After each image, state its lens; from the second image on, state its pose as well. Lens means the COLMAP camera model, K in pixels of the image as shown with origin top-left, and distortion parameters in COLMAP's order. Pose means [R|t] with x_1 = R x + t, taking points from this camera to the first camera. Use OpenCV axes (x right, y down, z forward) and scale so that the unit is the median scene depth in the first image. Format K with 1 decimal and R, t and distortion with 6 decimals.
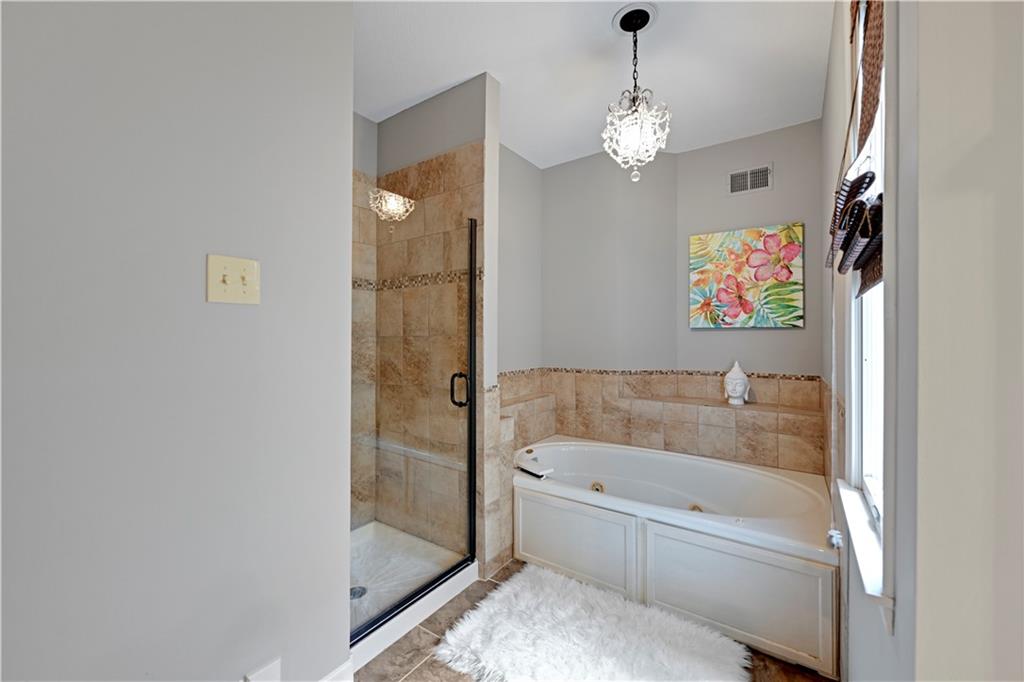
lens RADIAL K [[417.0, 0, 511.9], [0, 417.0, 332.8], [0, 0, 1]] dist [-0.001393, -0.000015]
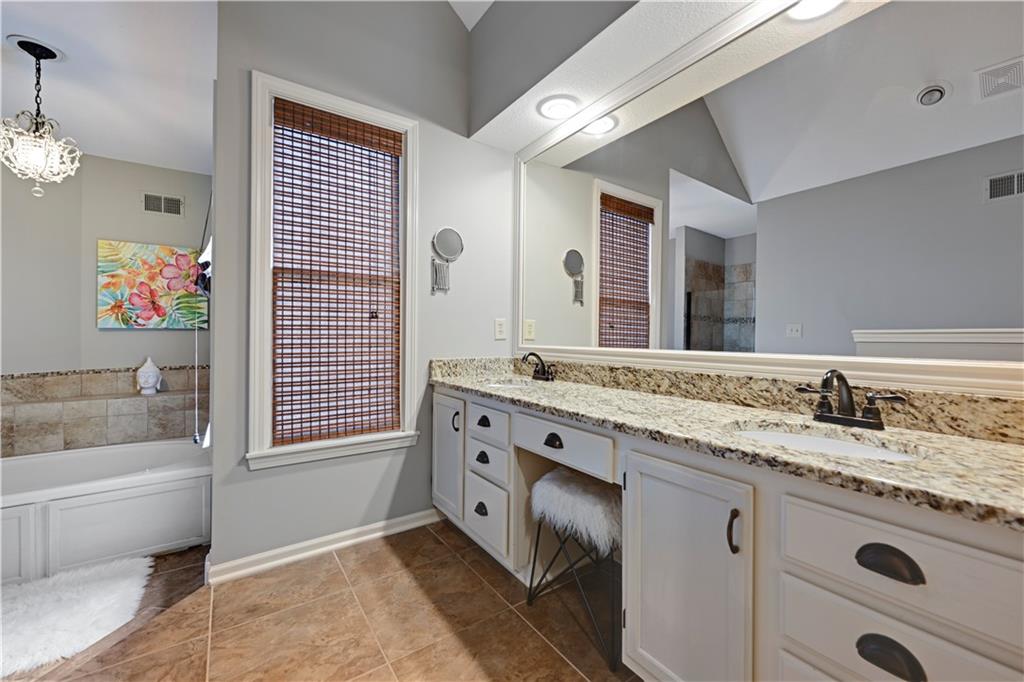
lens RADIAL K [[417.0, 0, 511.9], [0, 417.0, 332.8], [0, 0, 1]] dist [-0.001393, -0.000015]
pose [[0.368530, 0.003159, 0.929611, -0.171104], [-0.004527, 0.999988, -0.001603, -0.003058], [-0.929605, -0.003617, 0.368540, -0.373065]]
